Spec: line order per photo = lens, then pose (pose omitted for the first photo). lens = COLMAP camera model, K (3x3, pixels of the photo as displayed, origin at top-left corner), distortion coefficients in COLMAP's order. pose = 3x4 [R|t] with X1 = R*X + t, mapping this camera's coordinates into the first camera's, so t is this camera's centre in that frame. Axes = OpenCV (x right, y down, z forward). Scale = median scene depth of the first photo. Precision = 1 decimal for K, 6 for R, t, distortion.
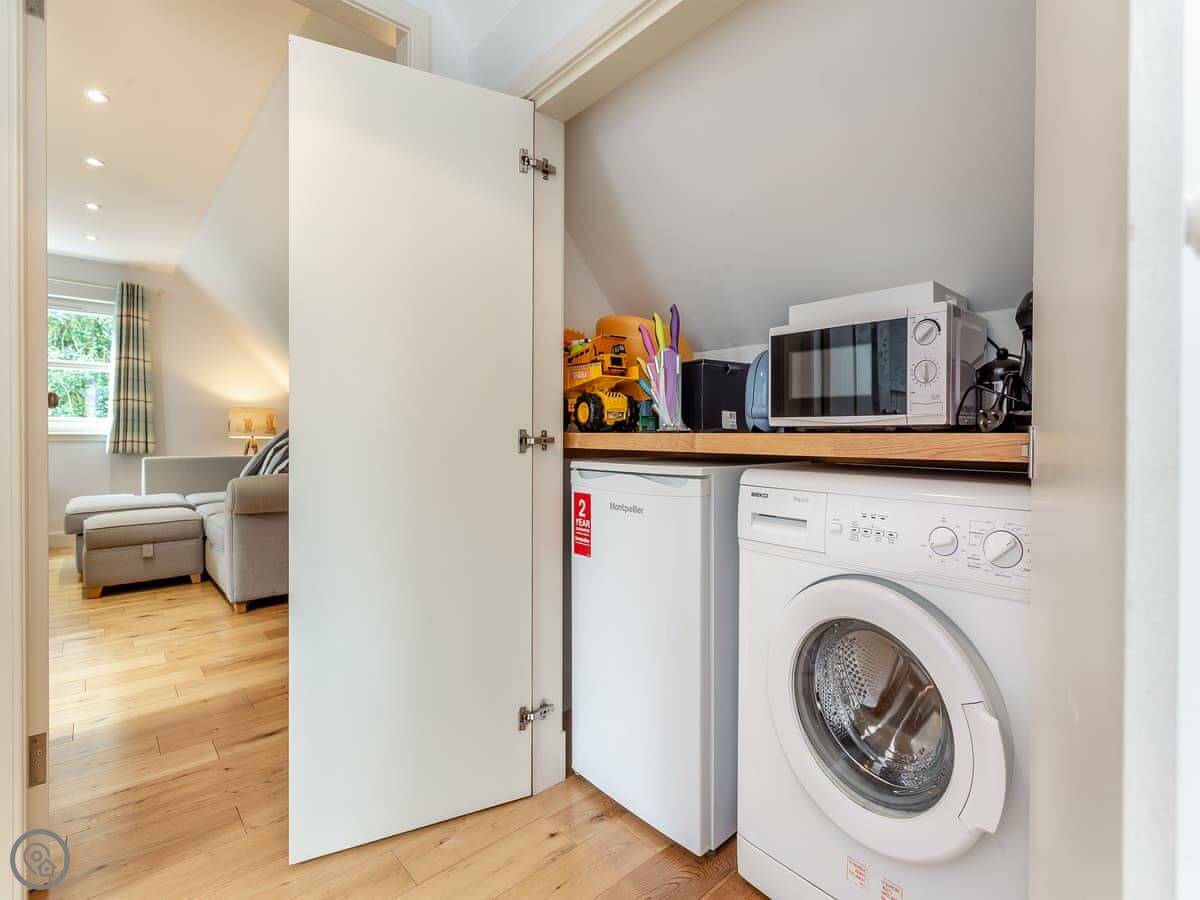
lens RADIAL K [[590.4, 0, 595.8], [0, 590.4, 441.6], [0, 0, 1]] dist [-0.001664, 0.001135]
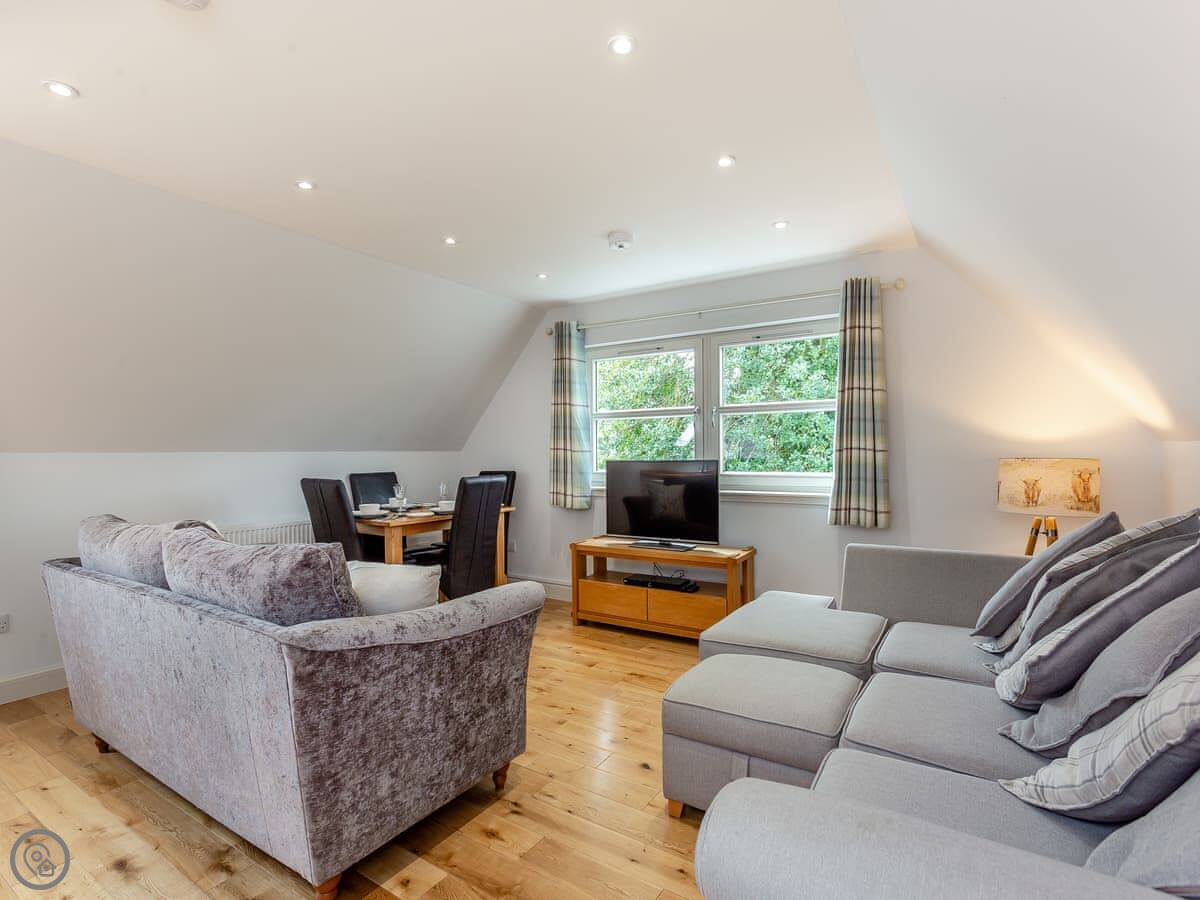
lens RADIAL K [[590.4, 0, 597.0], [0, 590.4, 458.8], [0, 0, 1]] dist [-0.001664, 0.001135]
pose [[0.281294, 0.008283, -0.959586, -0.215721], [-0.001658, 0.999965, 0.008145, -0.065017], [0.959620, -0.000700, 0.281298, 0.524829]]
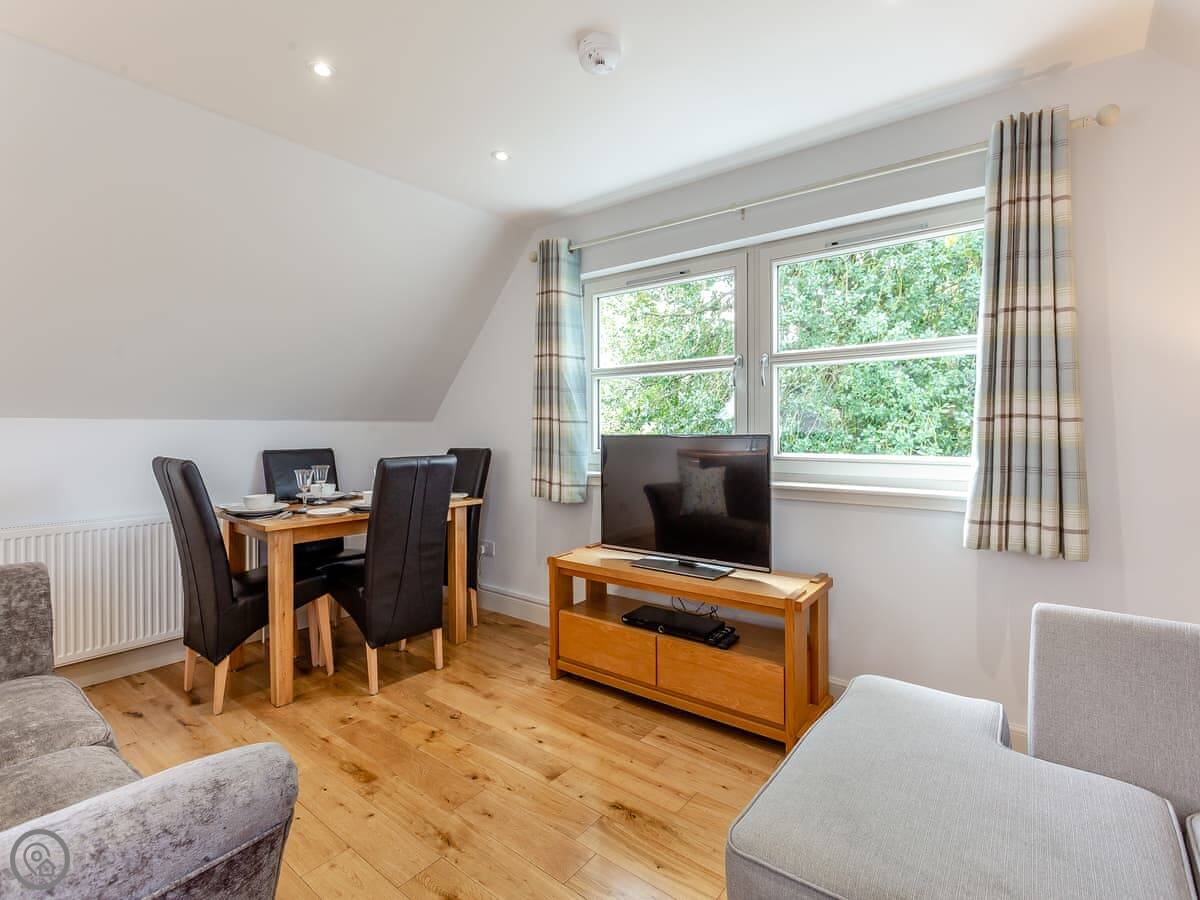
lens RADIAL K [[578.2, 0, 601.5], [0, 578.2, 428.7], [0, 0, 1]] dist [0.000599, 0.000499]
pose [[0.202296, -0.000441, -0.979324, -0.478771], [-0.007644, 0.999969, -0.002029, -0.060417], [0.979295, 0.007896, 0.202286, 0.663850]]
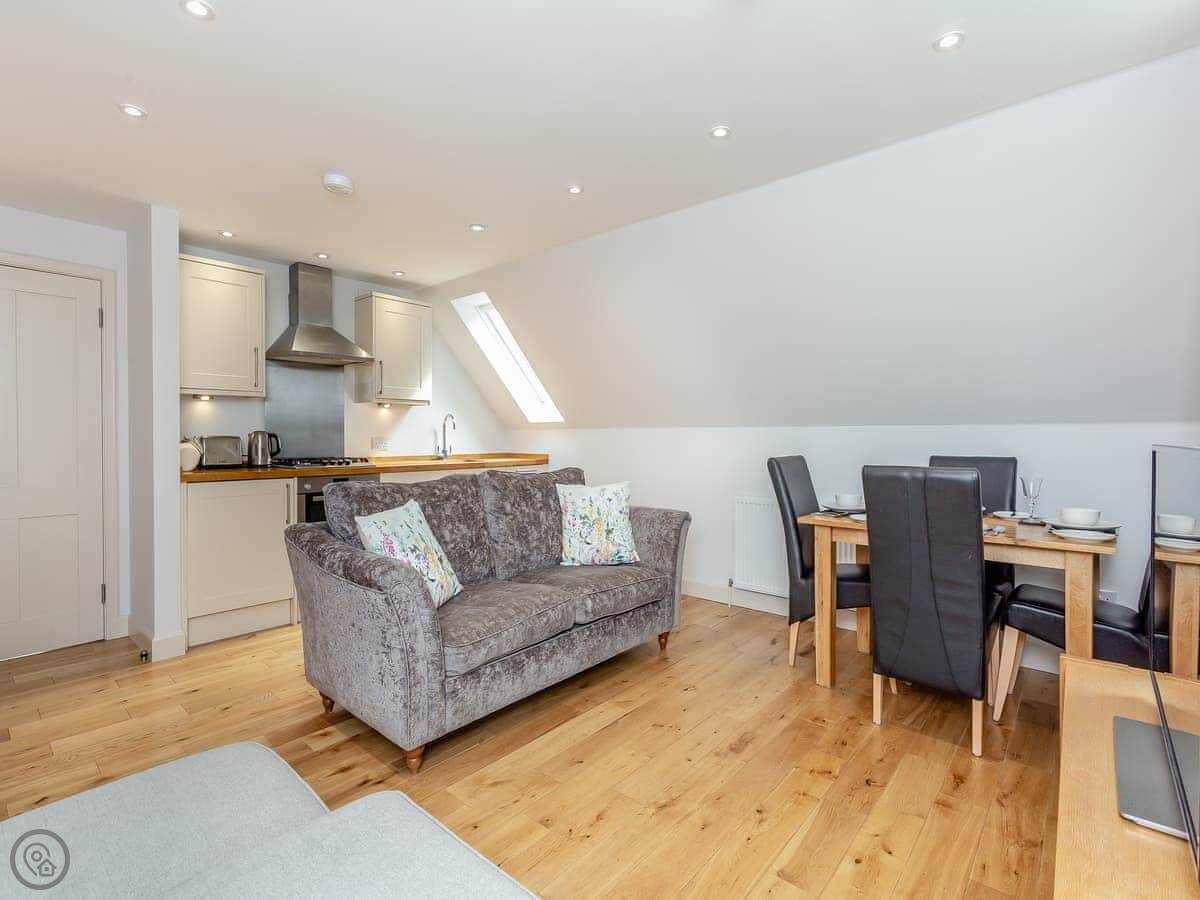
lens RADIAL K [[590.4, 0, 609.1], [0, 590.4, 448.8], [0, 0, 1]] dist [-0.001664, 0.001135]
pose [[-0.991138, -0.002152, -0.132817, -0.748699], [-0.004468, 0.999843, 0.017138, -0.054587], [0.132759, 0.017580, -0.990992, 1.021121]]
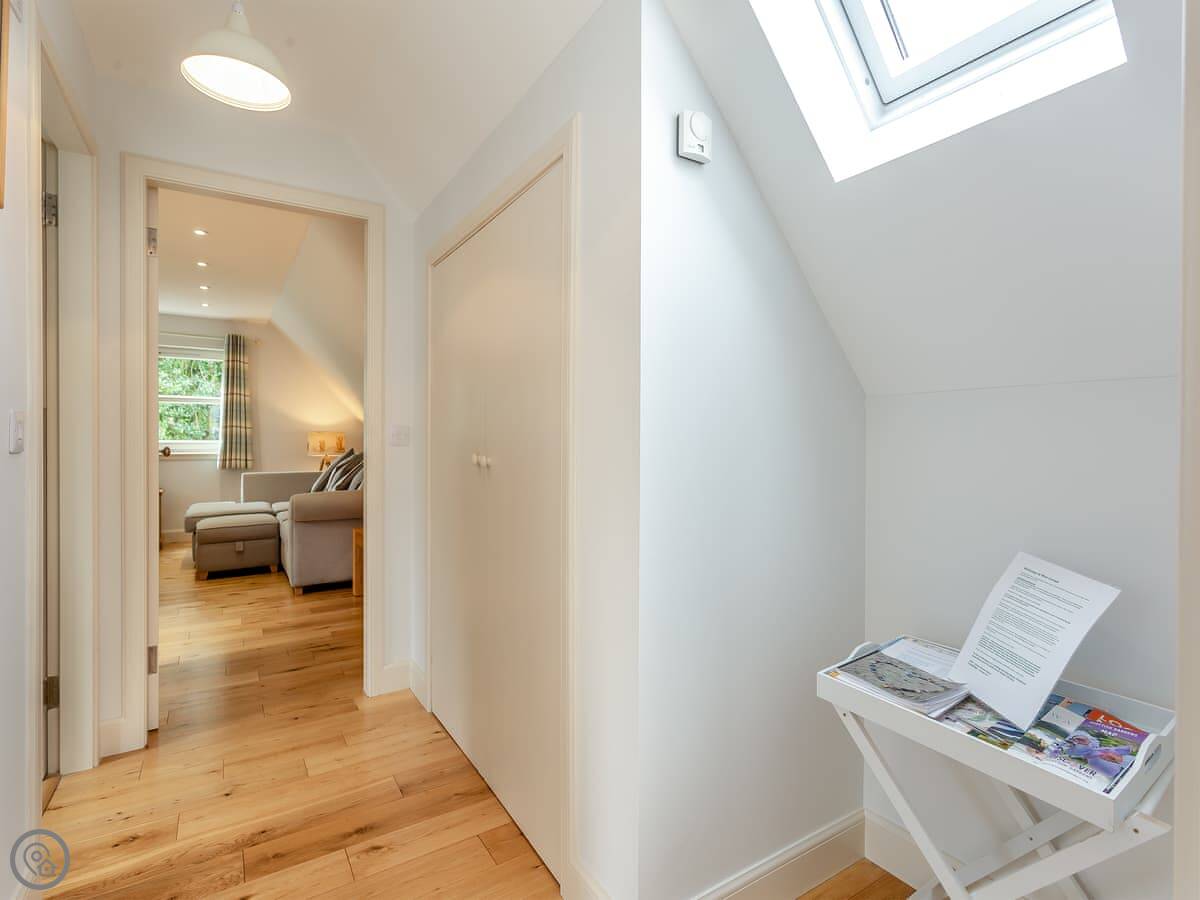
lens RADIAL K [[590.4, 0, 593.5], [0, 590.4, 446.7], [0, 0, 1]] dist [-0.001664, 0.001135]
pose [[0.989718, 0.002765, -0.143008, 0.156063], [-0.002932, 0.999995, -0.000955, -0.029110], [0.143005, 0.001364, 0.989721, -0.144183]]
